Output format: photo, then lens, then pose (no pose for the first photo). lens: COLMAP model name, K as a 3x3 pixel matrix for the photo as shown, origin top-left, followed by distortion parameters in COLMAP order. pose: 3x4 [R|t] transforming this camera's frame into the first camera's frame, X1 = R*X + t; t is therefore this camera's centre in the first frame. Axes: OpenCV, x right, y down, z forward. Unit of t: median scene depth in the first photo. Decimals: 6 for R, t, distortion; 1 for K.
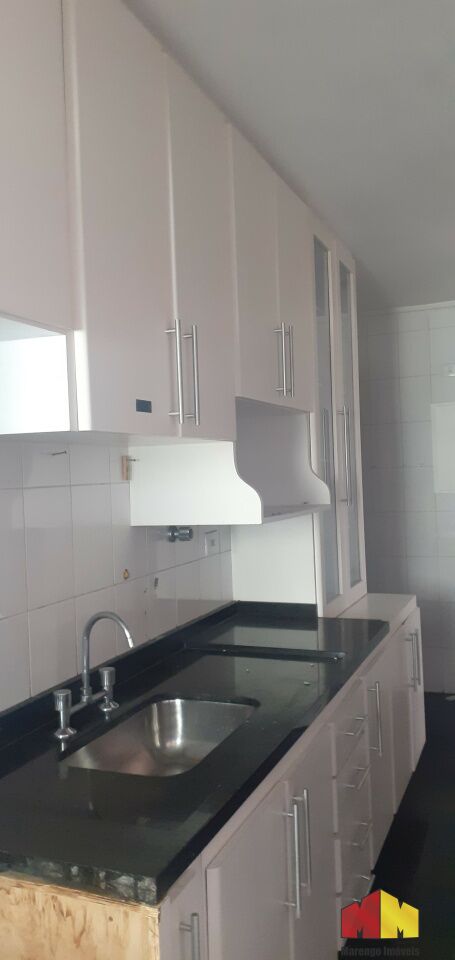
lens RADIAL K [[748.8, 0, 227.5], [0, 748.8, 480.0], [0, 0, 1]] dist [-0.000494, -0.002308]
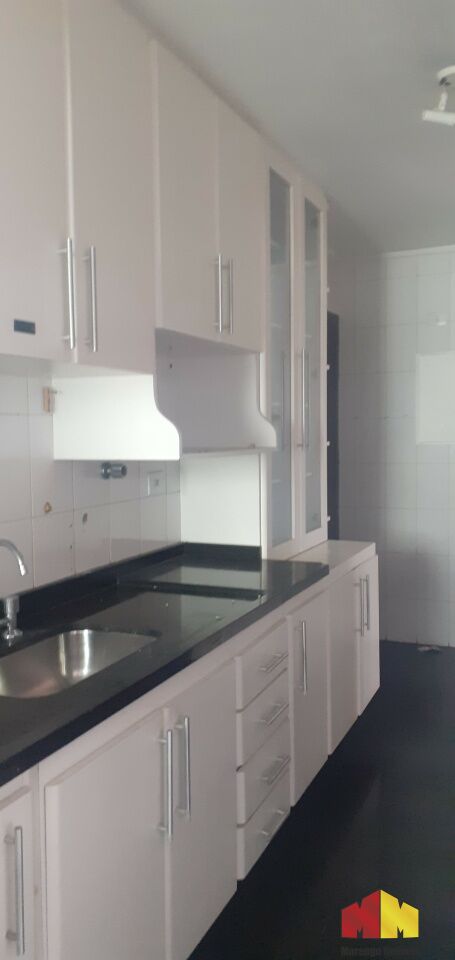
lens RADIAL K [[742.0, 0, 227.5], [0, 742.0, 480.0], [0, 0, 1]] dist [0.013271, 0.000987]
pose [[0.999208, 0.019129, -0.034891, 0.123126], [-0.017156, 0.998284, 0.055984, 0.026932], [0.035902, -0.055341, 0.997822, 0.020962]]
